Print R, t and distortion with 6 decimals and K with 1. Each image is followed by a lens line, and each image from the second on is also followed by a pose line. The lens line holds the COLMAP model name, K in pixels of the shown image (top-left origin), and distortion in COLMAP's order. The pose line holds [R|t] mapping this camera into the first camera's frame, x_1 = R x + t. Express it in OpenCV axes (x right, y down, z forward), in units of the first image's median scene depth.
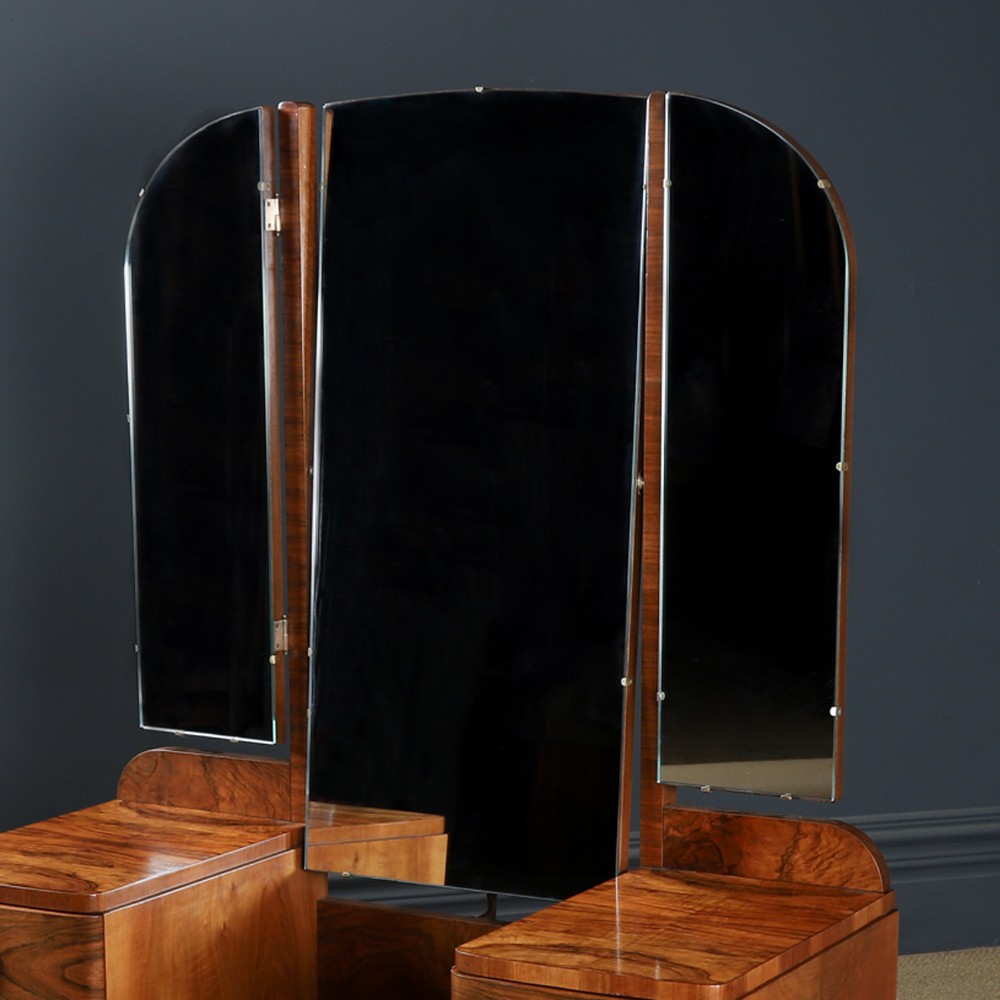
lens RADIAL K [[2734.9, 0, 492.2], [0, 2734.9, 509.8], [0, 0, 1]] dist [-0.066433, 0.000000]
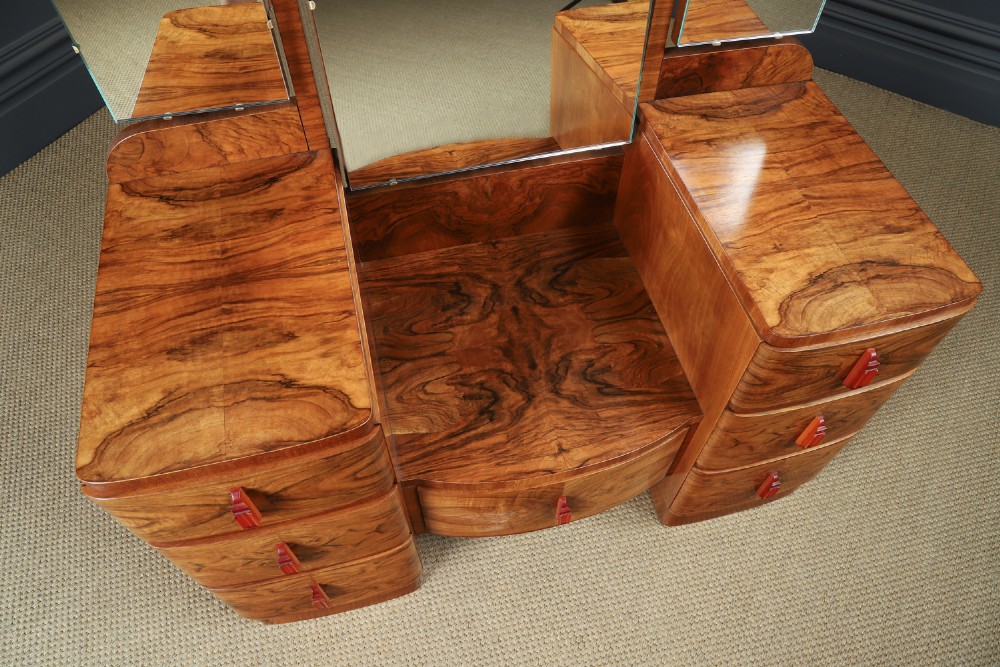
lens RADIAL K [[694.9, 0, 506.1], [0, 694.9, 328.3], [0, 0, 1]] dist [-0.101437, 0.035622]
pose [[0.726734, -0.550511, 0.410848, -0.184501], [0.048612, 0.637819, 0.768650, -0.054366], [-0.685197, -0.538632, 0.490286, 0.838096]]
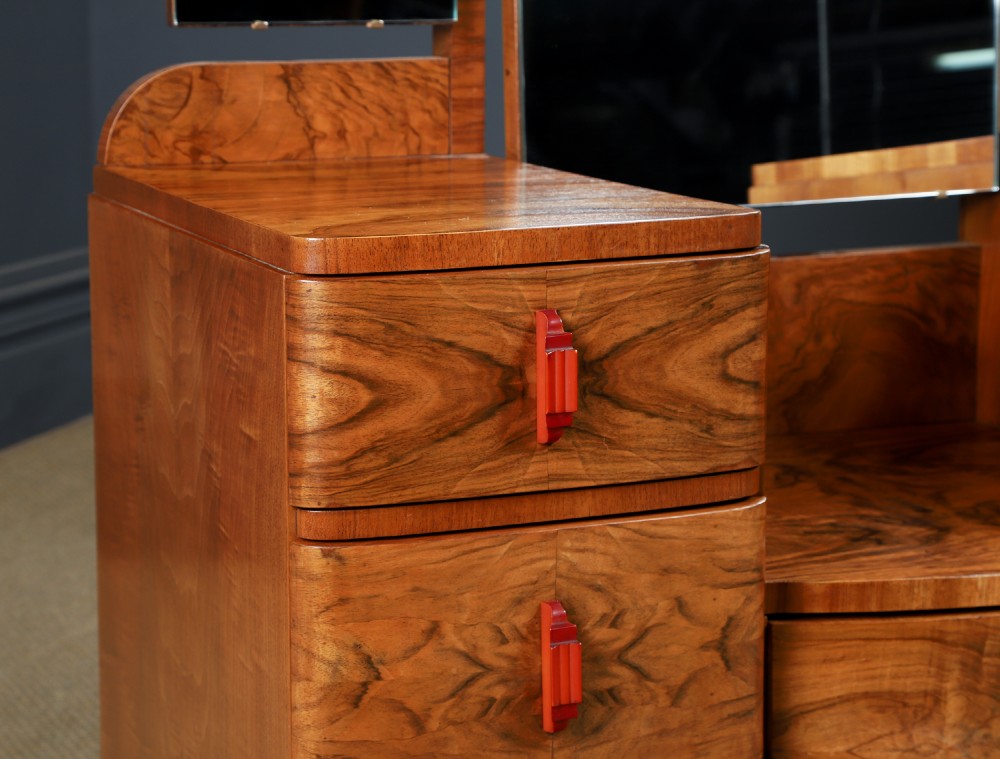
lens RADIAL K [[2388.1, 0, 435.0], [0, 2388.1, 387.0], [0, 0, 1]] dist [0.331748, 0.000000]
pose [[0.632072, -0.150605, 0.760134, -0.538847], [0.079354, 0.988355, 0.129837, 0.103878], [-0.770836, -0.021747, 0.636662, 0.715156]]
